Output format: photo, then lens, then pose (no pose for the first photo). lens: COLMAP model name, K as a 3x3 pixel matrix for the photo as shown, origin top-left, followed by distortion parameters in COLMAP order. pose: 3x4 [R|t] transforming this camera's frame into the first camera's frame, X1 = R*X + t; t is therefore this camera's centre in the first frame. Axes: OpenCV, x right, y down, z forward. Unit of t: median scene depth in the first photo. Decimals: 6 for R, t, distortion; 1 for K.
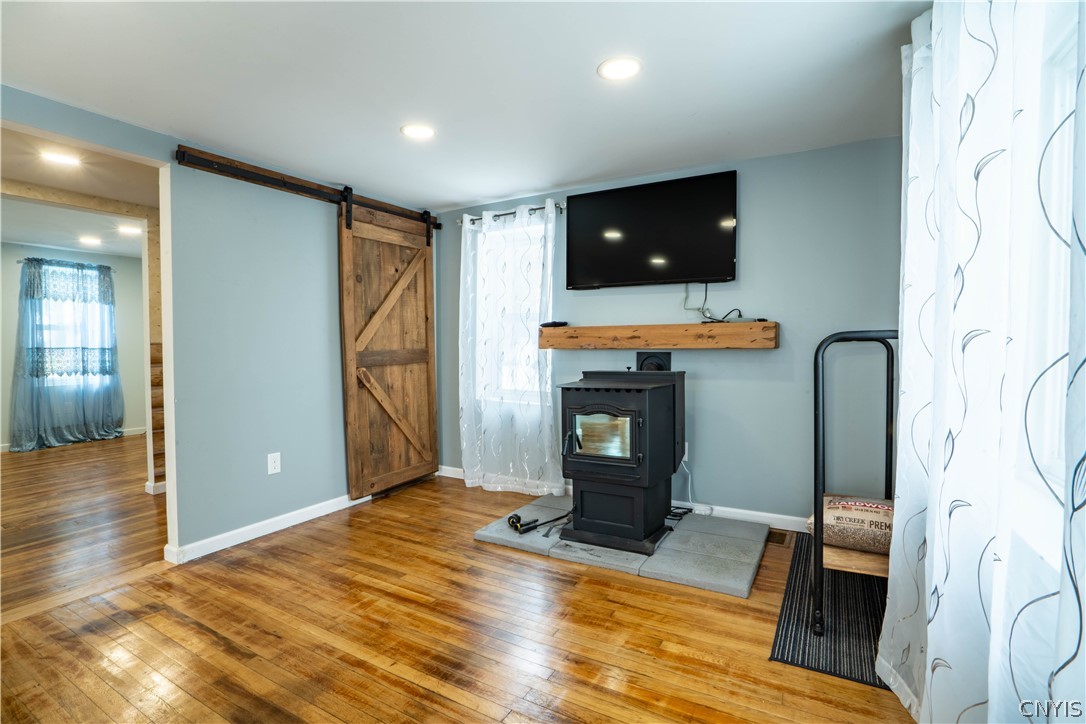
lens RADIAL K [[515.1, 0, 543.0], [0, 515.1, 362.0], [0, 0, 1]] dist [0.000272, 0.000405]
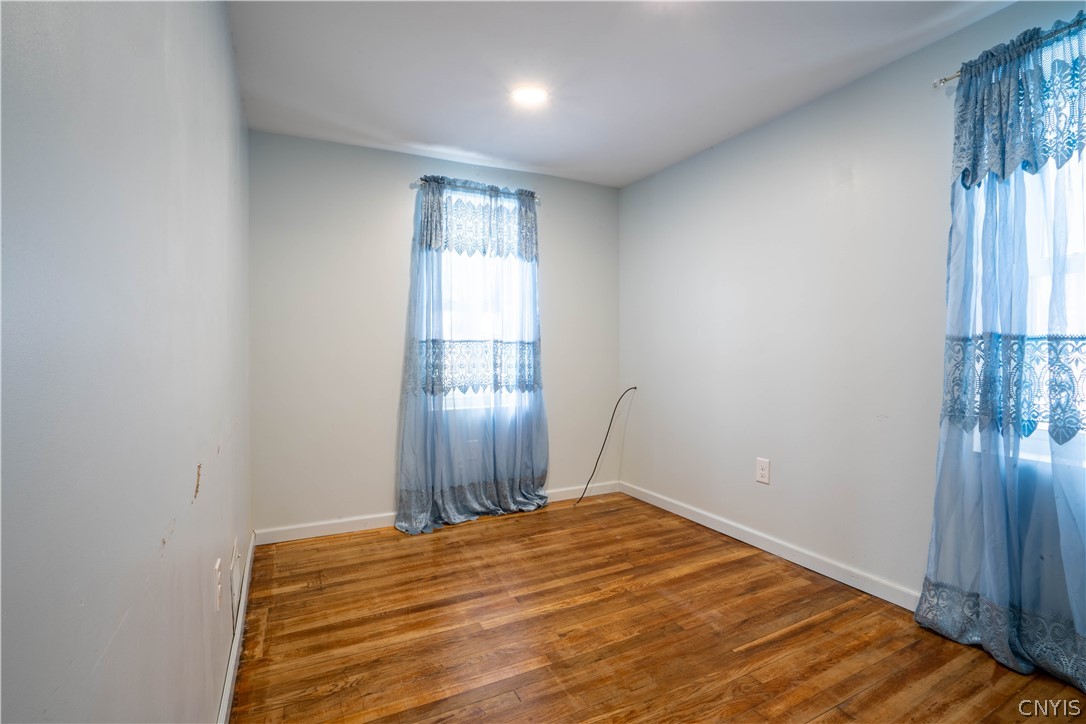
lens RADIAL K [[500.4, 0, 537.9], [0, 500.4, 364.2], [0, 0, 1]] dist [-0.053793, 0.015688]
pose [[0.836582, 0.014614, -0.547647, -0.579149], [-0.016096, 0.999868, 0.002095, -0.005095], [0.547605, 0.007063, 0.836707, 0.597827]]
